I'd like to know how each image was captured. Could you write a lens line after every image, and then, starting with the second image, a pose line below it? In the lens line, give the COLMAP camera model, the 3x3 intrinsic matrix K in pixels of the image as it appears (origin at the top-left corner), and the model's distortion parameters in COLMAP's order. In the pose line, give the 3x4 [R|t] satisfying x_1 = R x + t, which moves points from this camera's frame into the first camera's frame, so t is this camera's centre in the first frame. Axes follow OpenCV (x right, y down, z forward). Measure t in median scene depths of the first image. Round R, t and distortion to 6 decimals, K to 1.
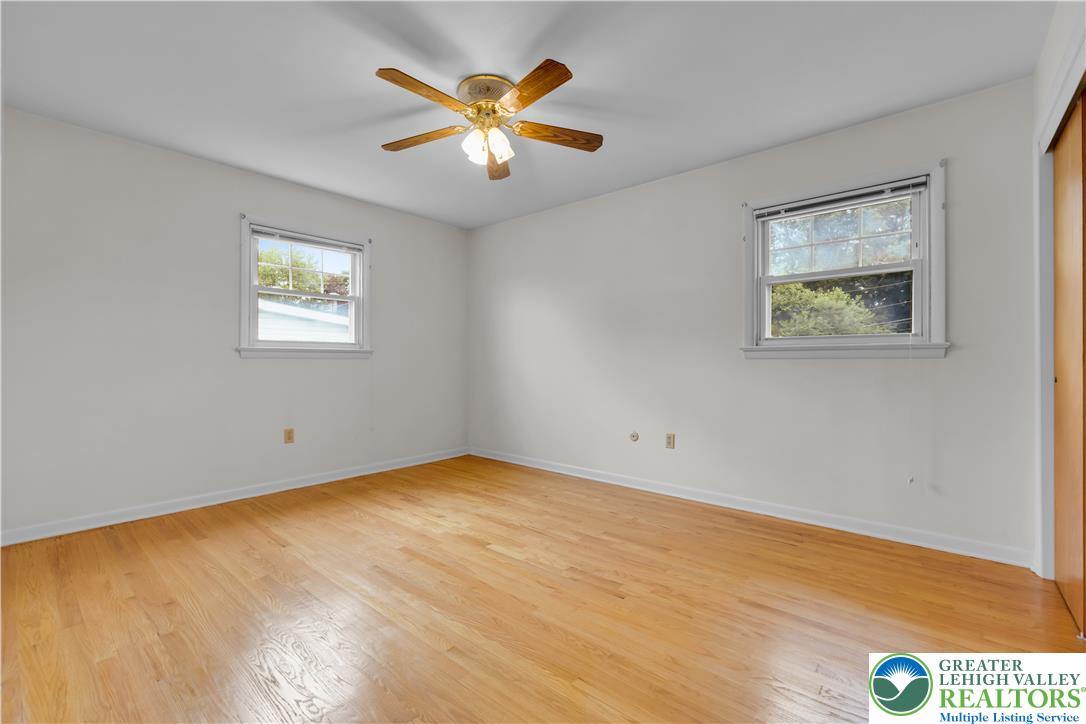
lens RADIAL K [[462.9, 0, 531.6], [0, 462.9, 358.4], [0, 0, 1]] dist [0.003095, -0.000696]
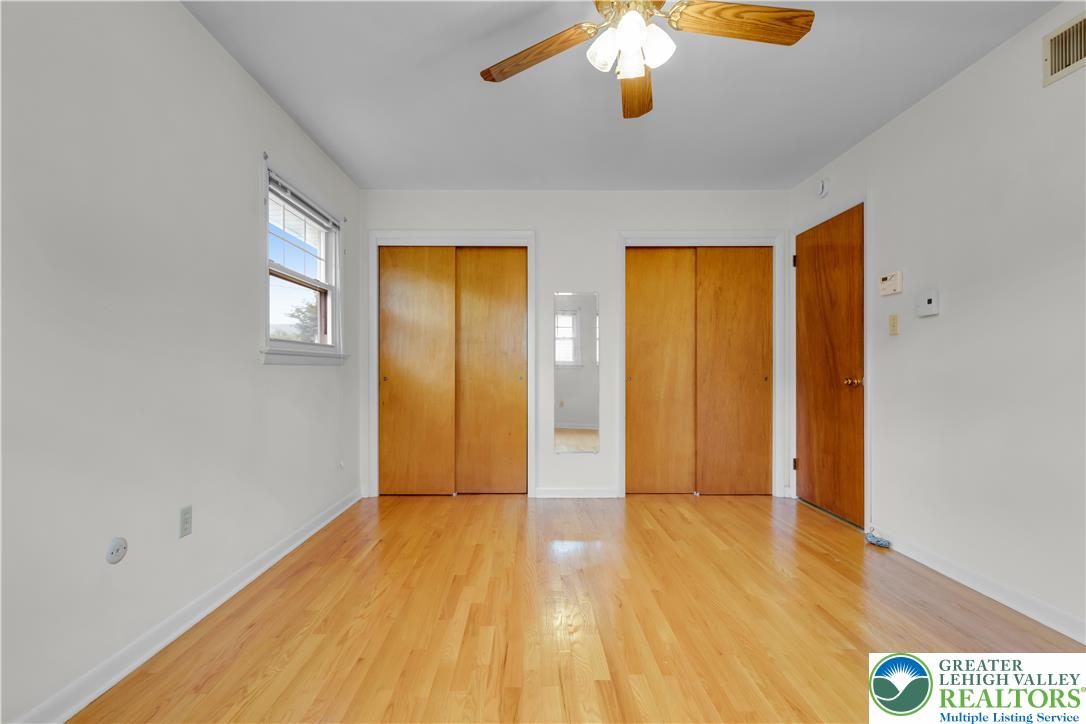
lens RADIAL K [[462.9, 0, 531.6], [0, 462.9, 358.4], [0, 0, 1]] dist [0.003095, -0.000696]
pose [[-0.643401, 0.015903, 0.765364, -0.457666], [-0.004657, 0.999684, -0.024687, 0.008574], [-0.765515, -0.019448, -0.643124, 1.355234]]
